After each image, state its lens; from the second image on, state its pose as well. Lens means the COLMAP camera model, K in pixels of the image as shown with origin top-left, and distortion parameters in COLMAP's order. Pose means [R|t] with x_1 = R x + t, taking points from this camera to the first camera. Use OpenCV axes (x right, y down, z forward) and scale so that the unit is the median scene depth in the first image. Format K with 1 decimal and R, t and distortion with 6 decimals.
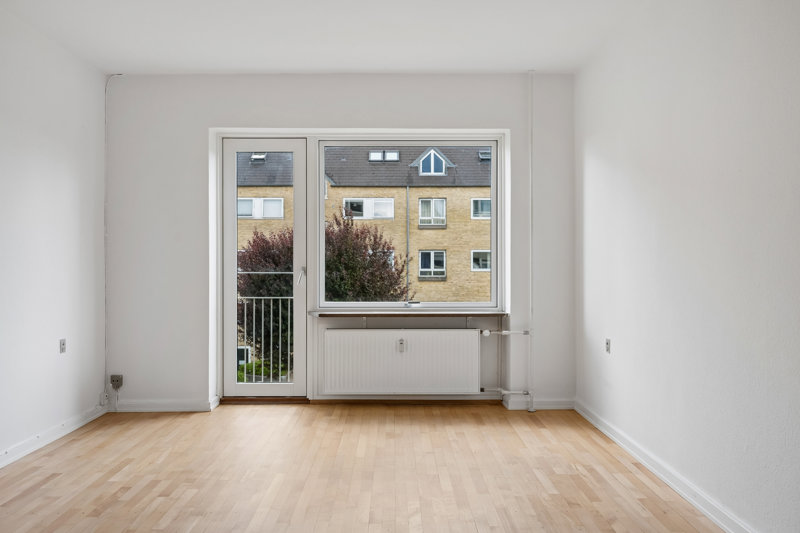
lens RADIAL K [[672.3, 0, 400.0], [0, 672.3, 266.5], [0, 0, 1]] dist [0.007257, -0.000158]
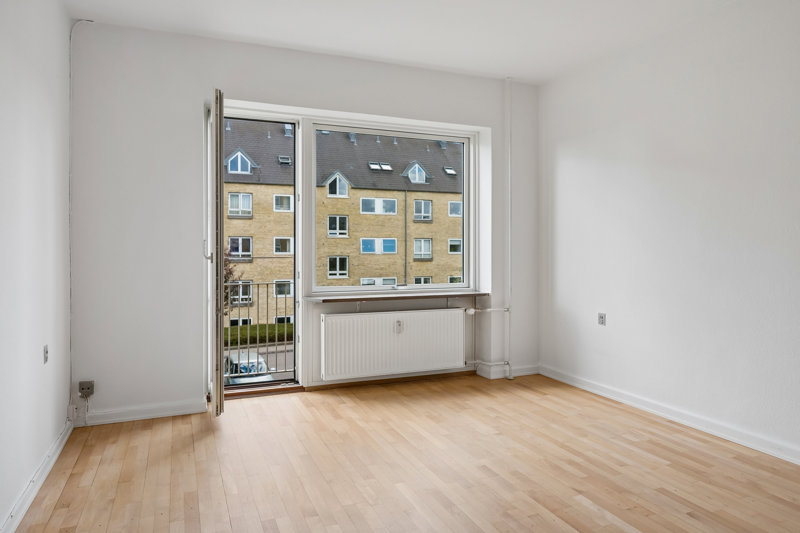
lens RADIAL K [[525.8, 0, 400.2], [0, 525.8, 252.2], [0, 0, 1]] dist [0.001028, -0.000044]
pose [[0.924253, -0.000865, 0.381781, -0.300846], [-0.000368, 0.999995, 0.003155, -0.000861], [-0.381781, -0.003057, 0.924248, 0.243208]]
